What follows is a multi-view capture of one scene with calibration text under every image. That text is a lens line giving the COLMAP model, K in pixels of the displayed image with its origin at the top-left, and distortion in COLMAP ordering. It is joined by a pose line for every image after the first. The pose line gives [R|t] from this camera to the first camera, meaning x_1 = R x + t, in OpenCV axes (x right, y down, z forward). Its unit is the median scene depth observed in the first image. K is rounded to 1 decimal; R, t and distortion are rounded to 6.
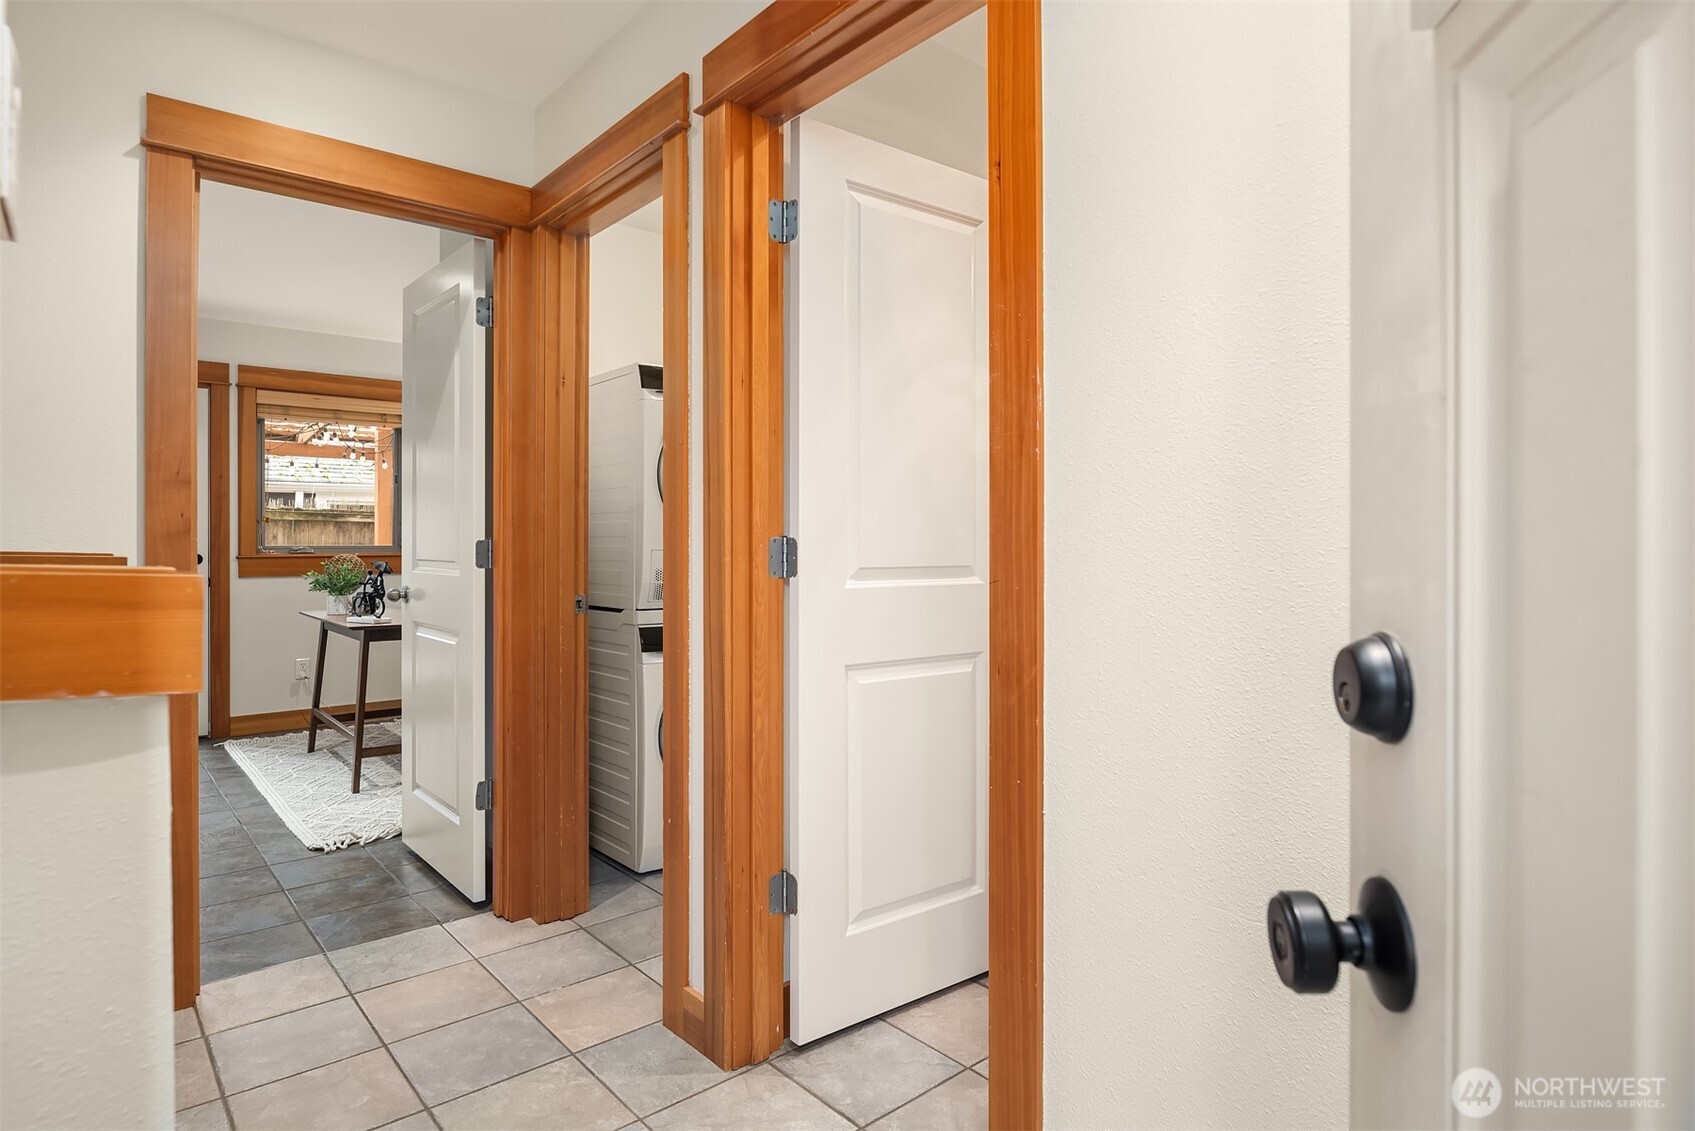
lens RADIAL K [[918.0, 0, 885.5], [0, 918.0, 561.5], [0, 0, 1]] dist [0.002243, -0.035339]
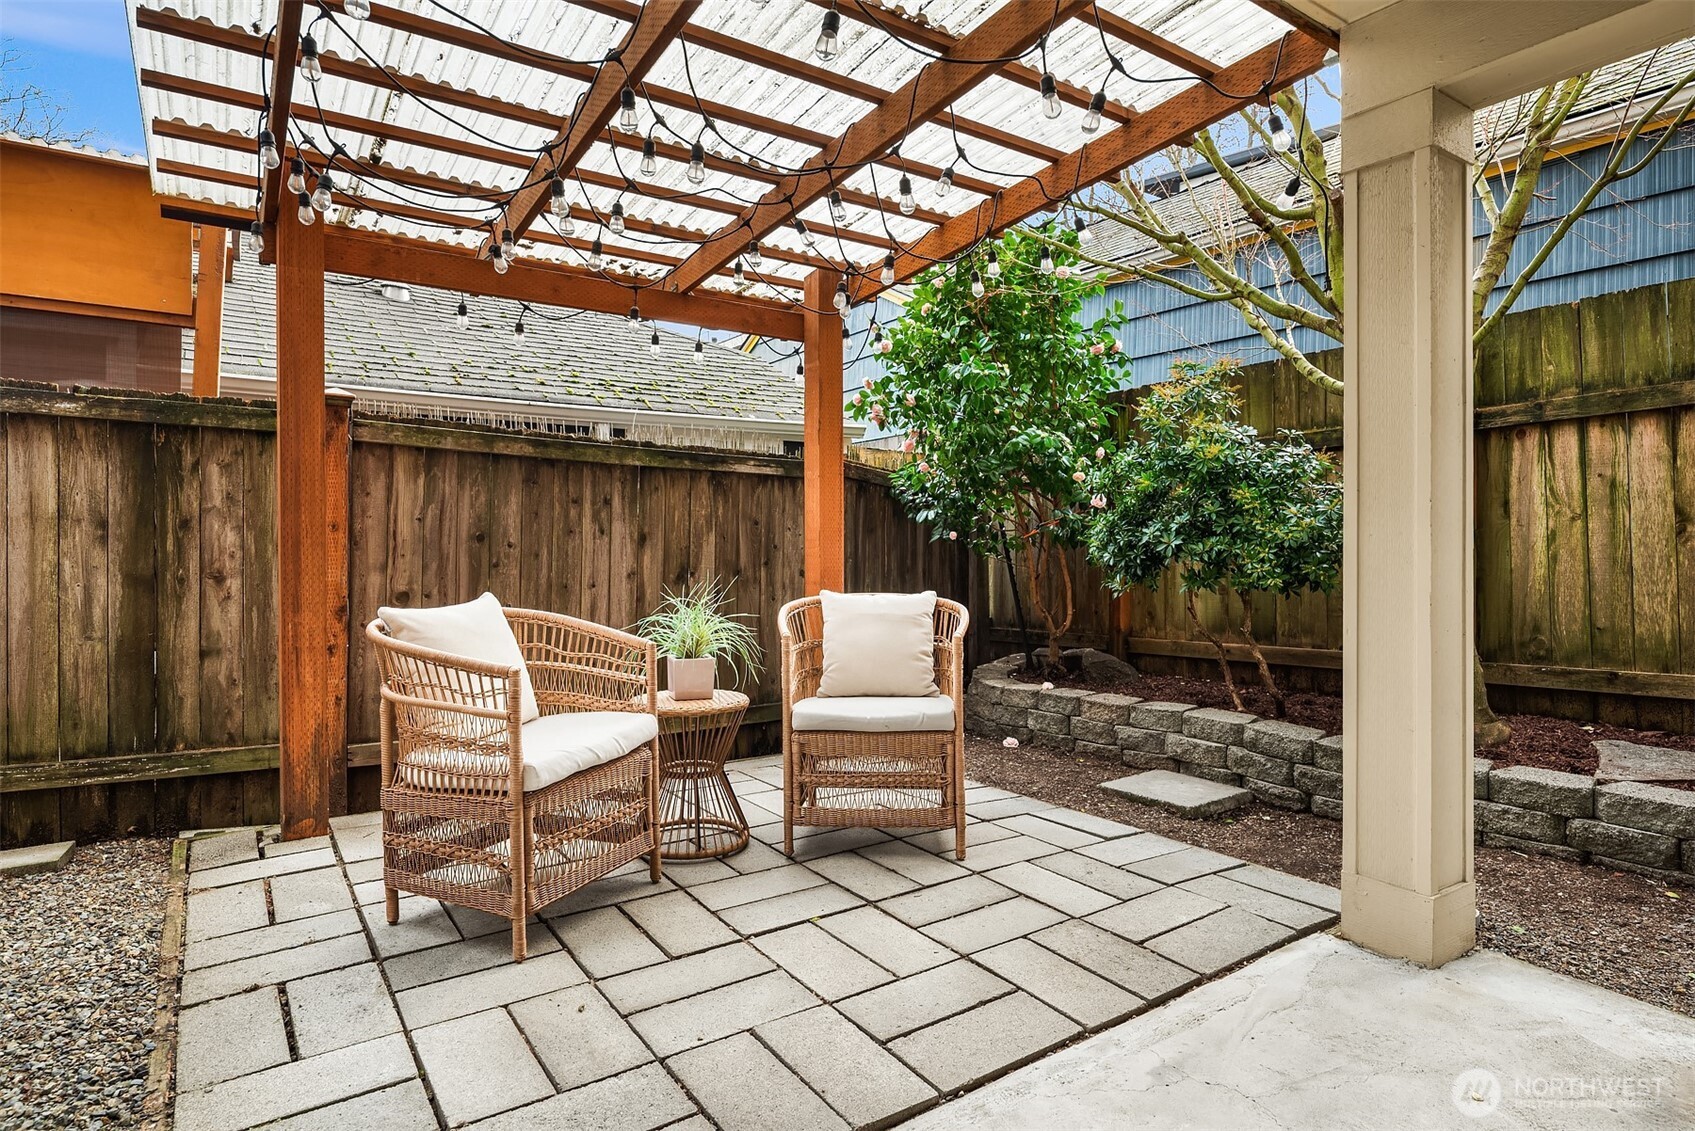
lens RADIAL K [[936.6, 0, 853.3], [0, 936.6, 571.0], [0, 0, 1]] dist [-0.004110, -0.003351]
pose [[0.989409, 0.004947, -0.145068, -0.971453], [-0.003014, 0.999904, 0.013546, 0.004947], [0.145121, -0.012966, 0.989329, 1.099144]]
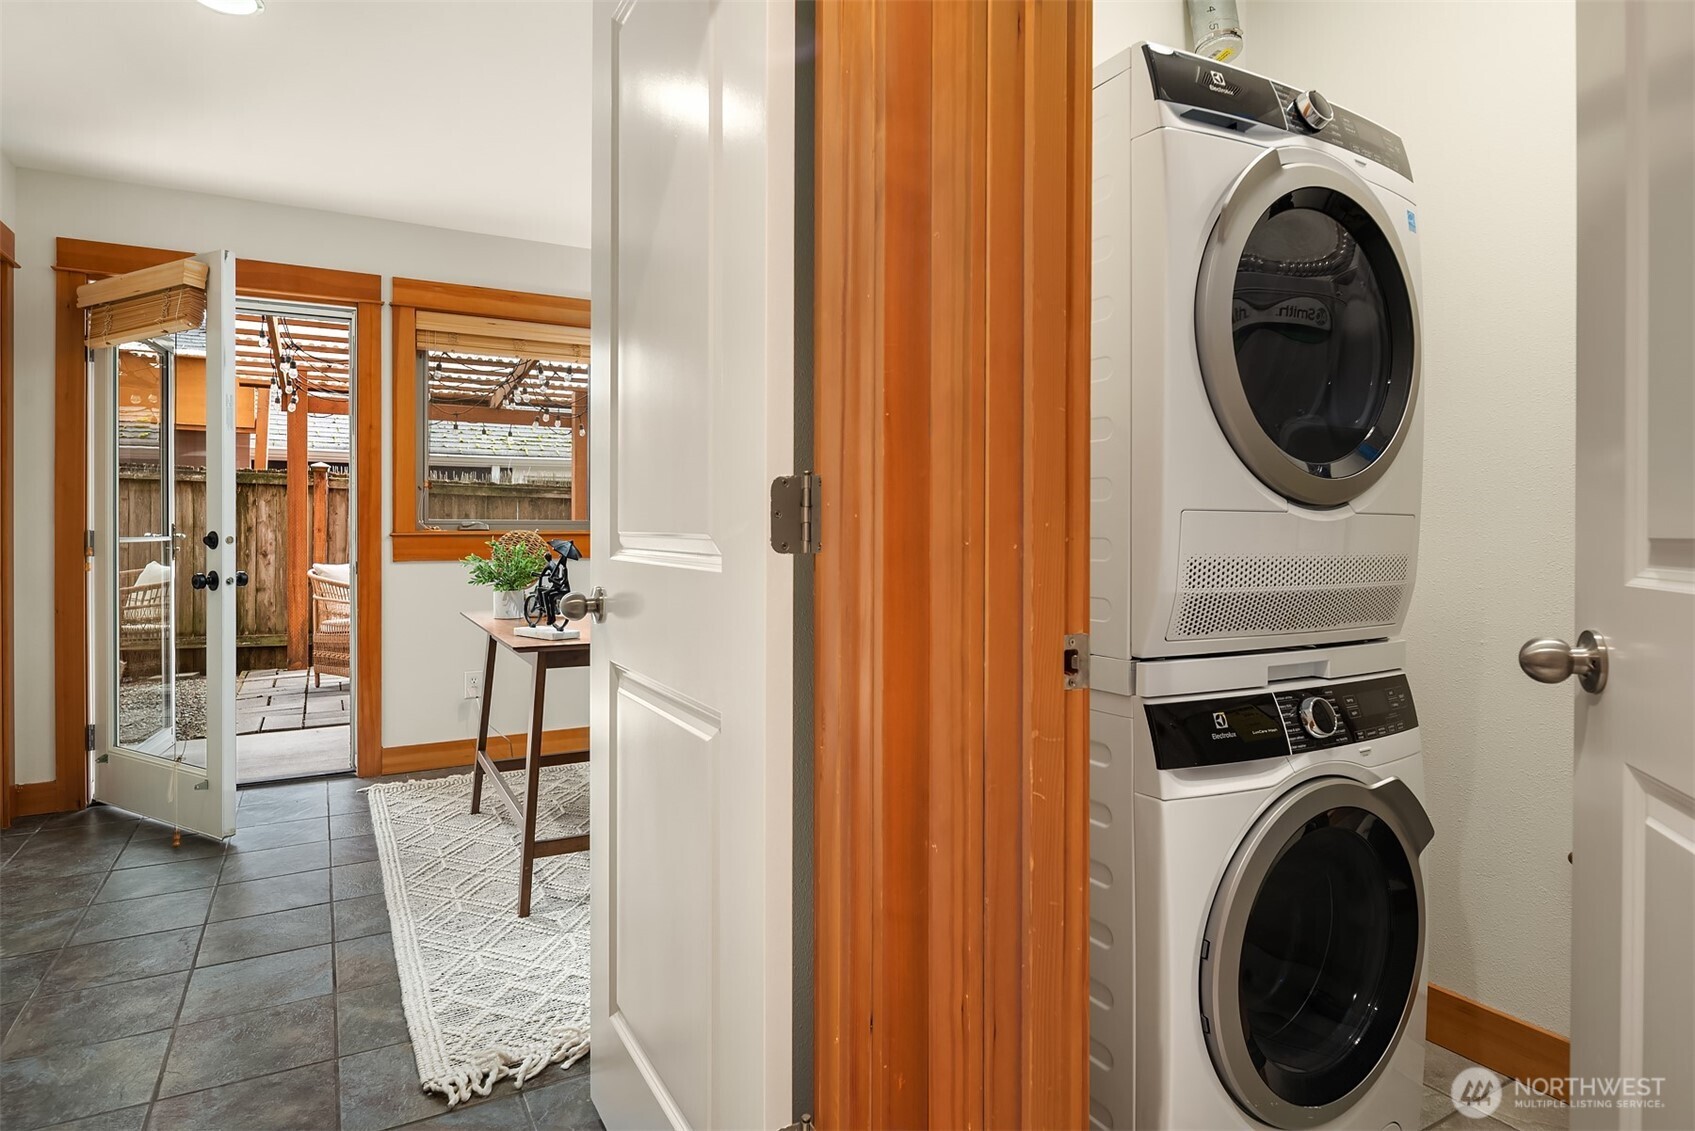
lens RADIAL K [[934.5, 0, 851.6], [0, 934.5, 548.1], [0, 0, 1]] dist [0.000016, -0.000833]
pose [[0.974864, 0.002975, -0.222783, -0.200347], [-0.002123, 0.999989, 0.004064, 0.002543], [0.222793, -0.003489, 0.974860, 0.387776]]
